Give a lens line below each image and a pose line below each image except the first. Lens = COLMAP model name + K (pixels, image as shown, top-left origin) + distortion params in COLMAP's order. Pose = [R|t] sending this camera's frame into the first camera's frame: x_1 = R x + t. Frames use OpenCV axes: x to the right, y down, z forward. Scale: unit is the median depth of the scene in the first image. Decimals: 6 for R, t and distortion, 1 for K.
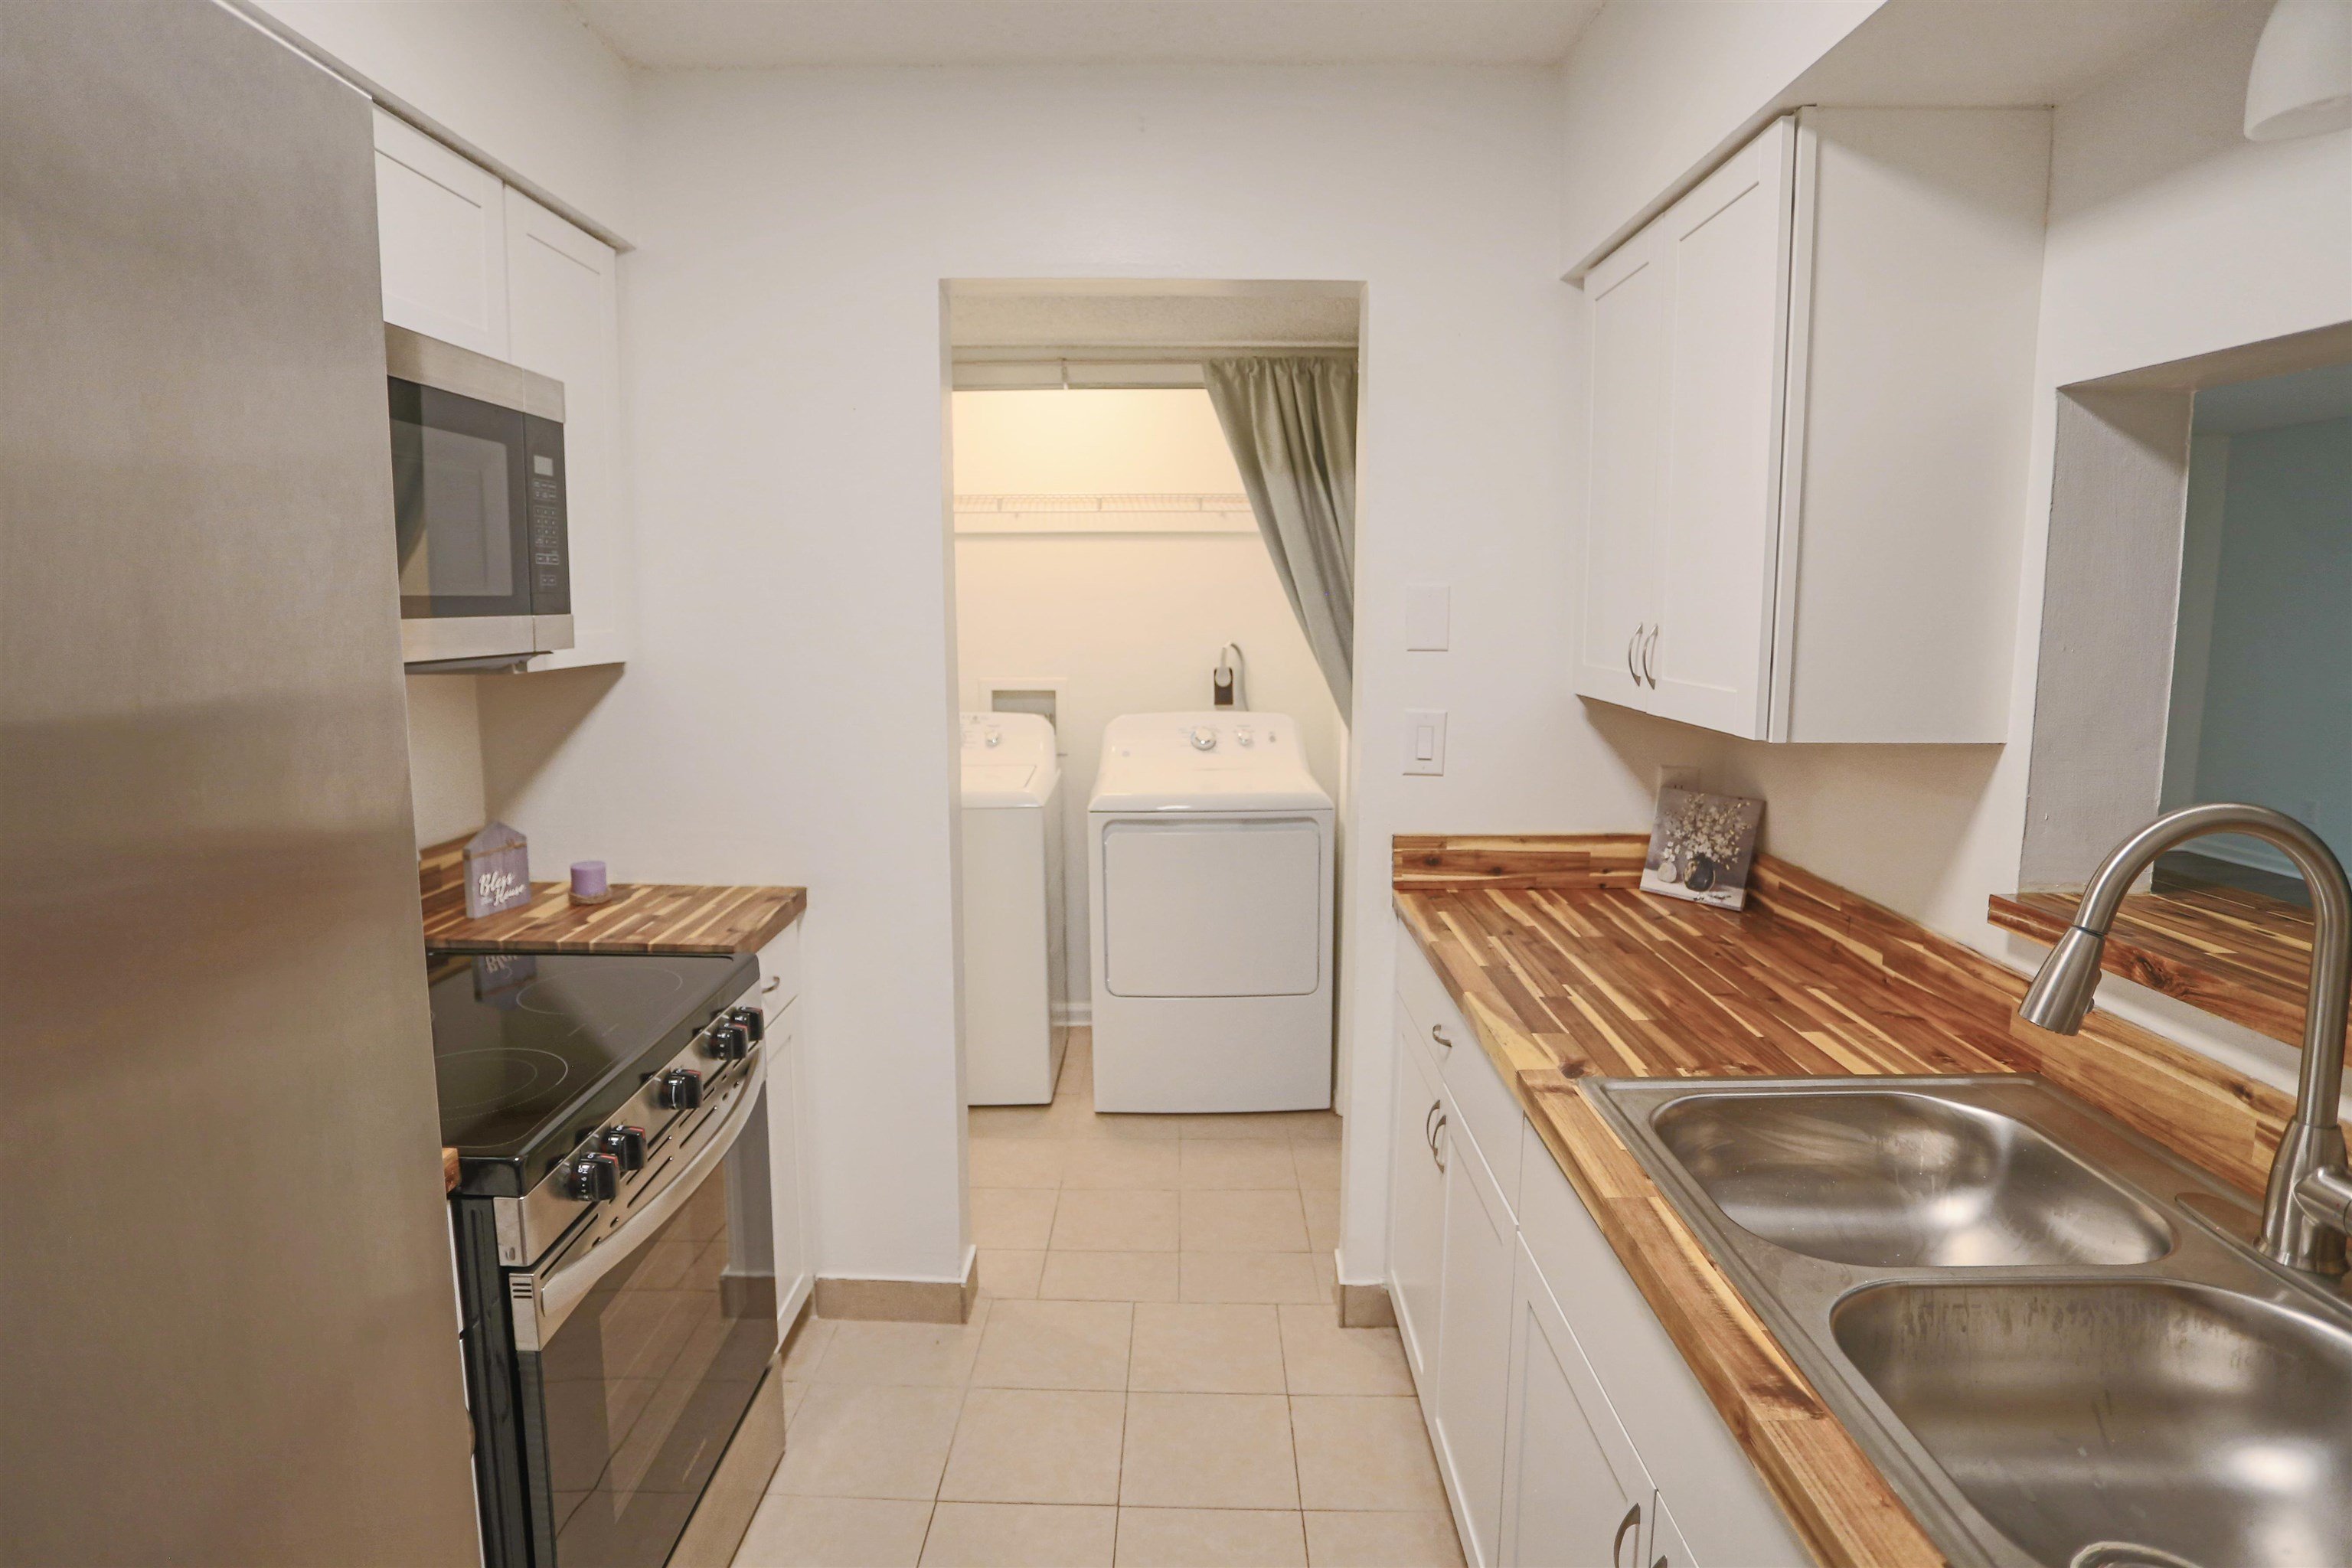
lens RADIAL K [[1257.1, 0, 1175.4], [0, 1257.1, 780.2], [0, 0, 1]] dist [-0.066699, 0.037429]
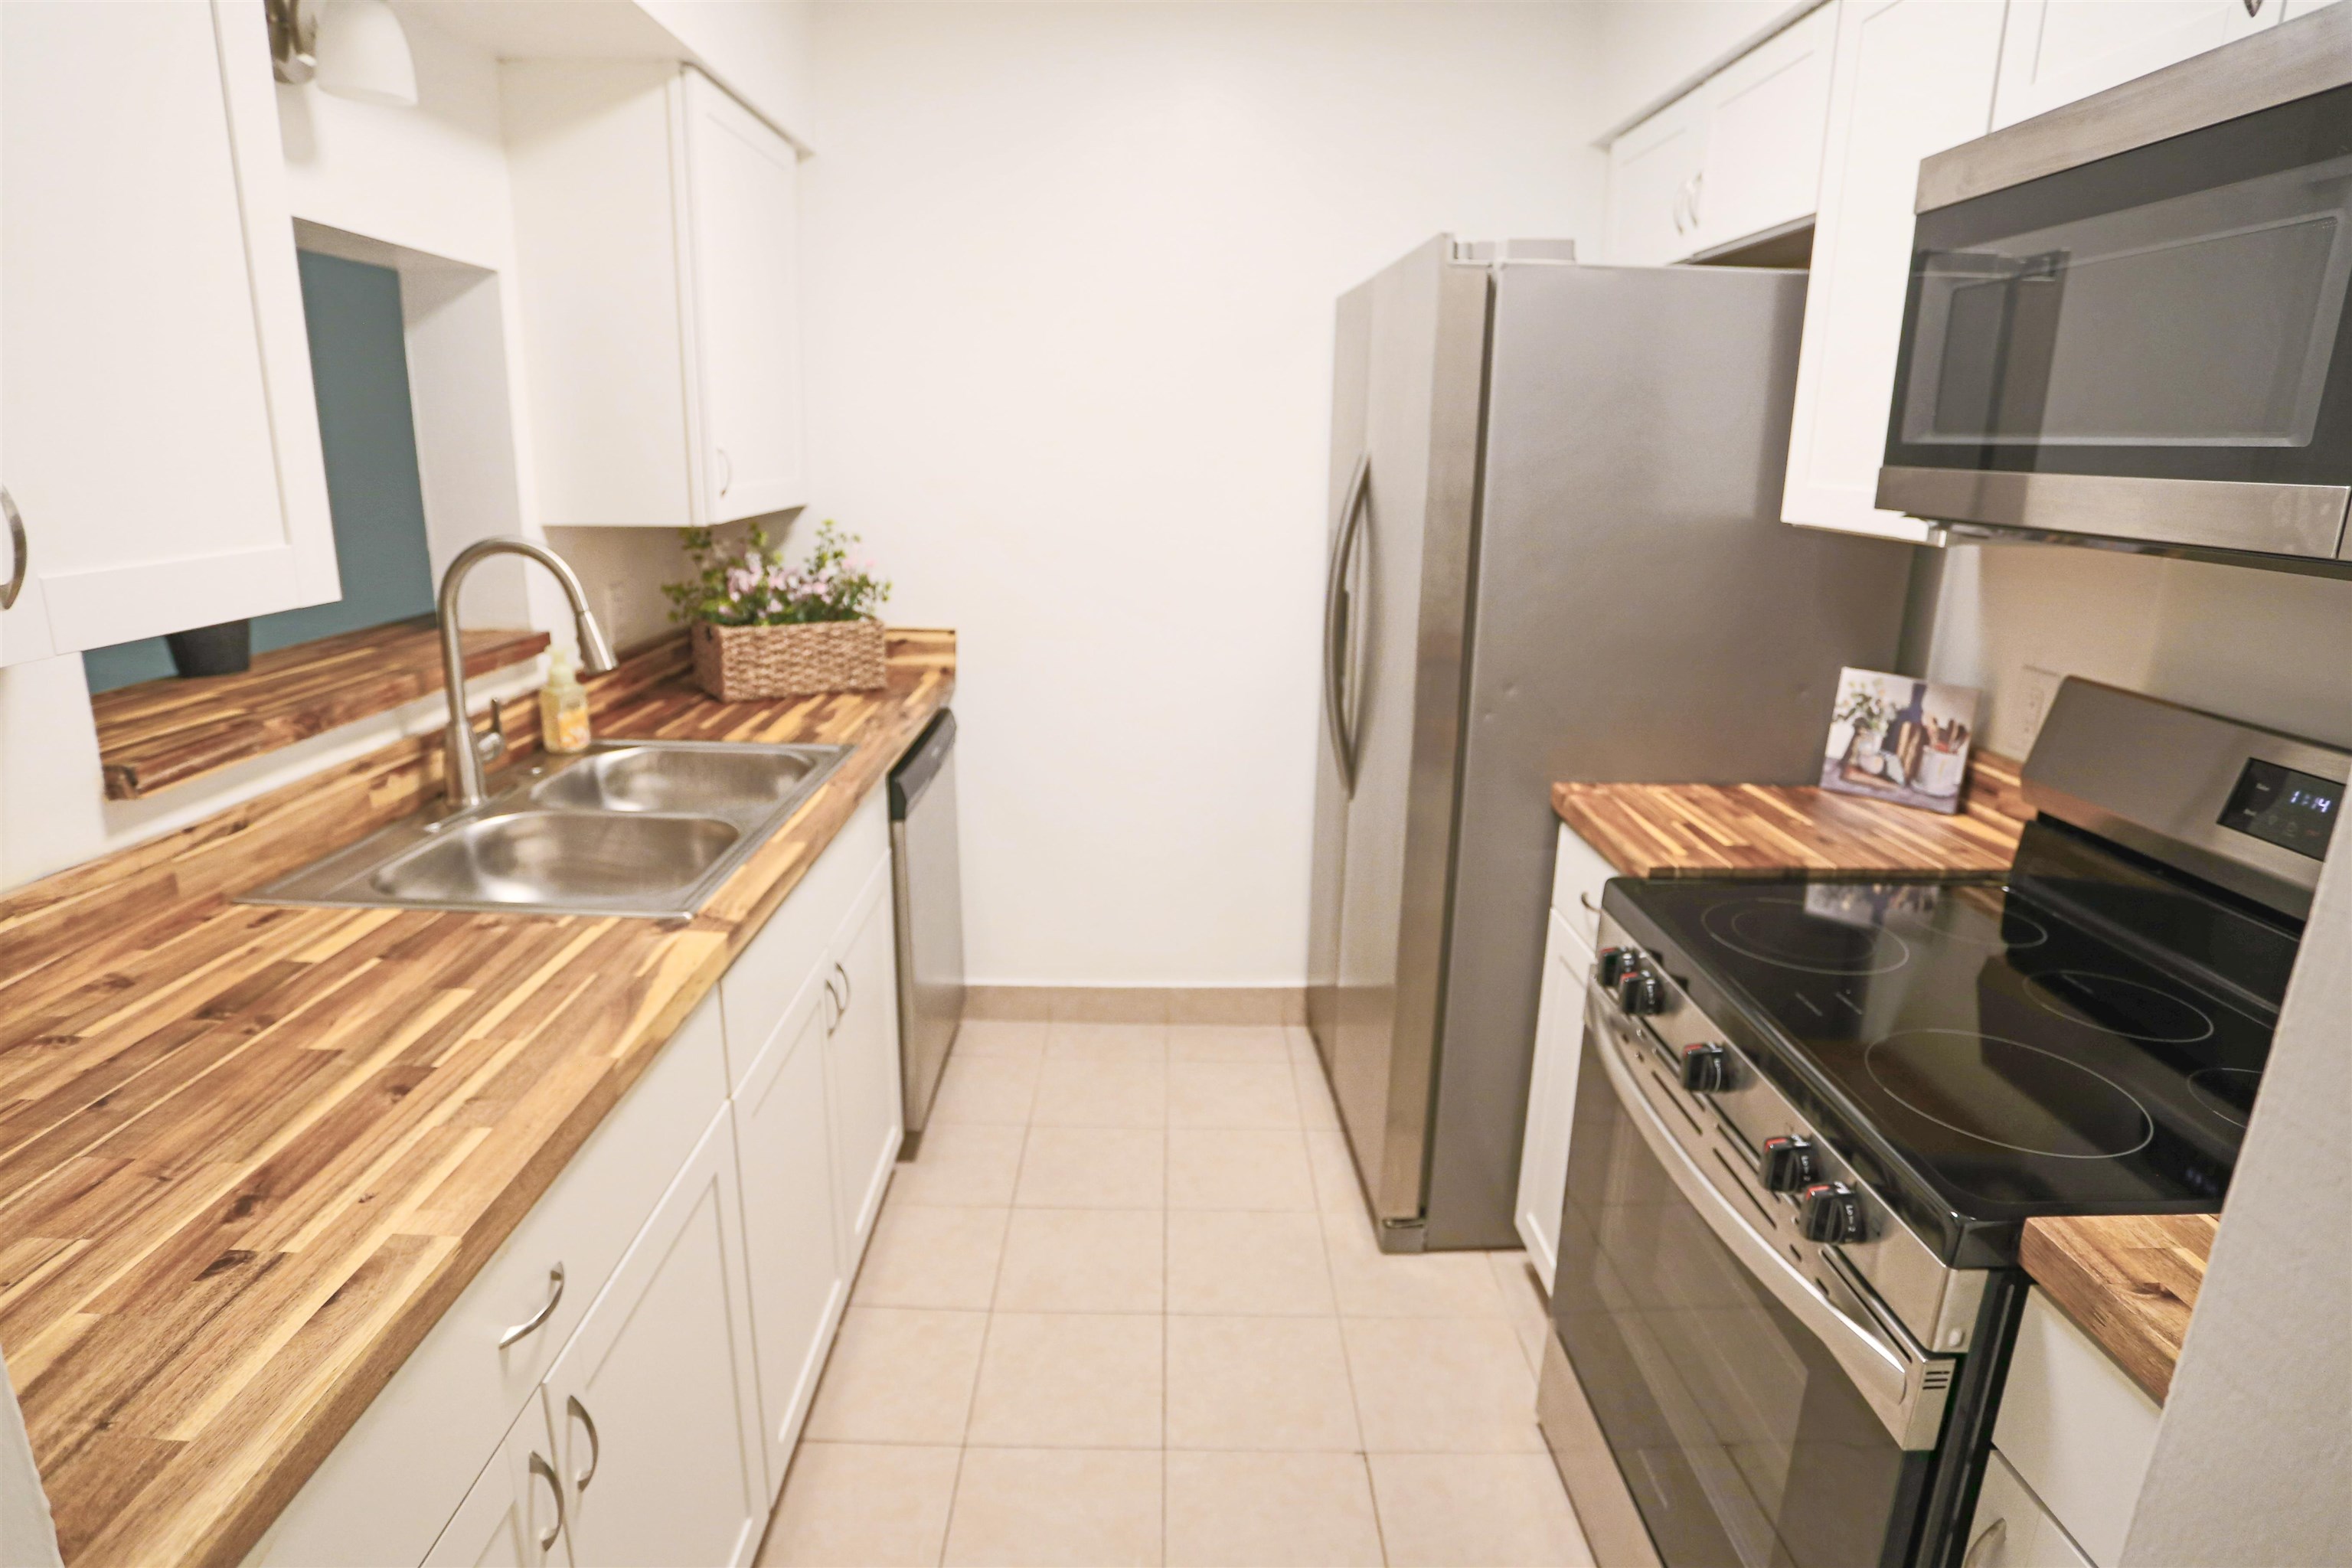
lens RADIAL K [[1257.1, 0, 1175.4], [0, 1257.1, 780.2], [0, 0, 1]] dist [-0.066699, 0.037429]
pose [[-0.999653, -0.005054, -0.025839, -0.035849], [-0.015024, 0.915421, 0.402217, -0.251435], [0.021621, 0.402465, -0.915180, 1.811636]]
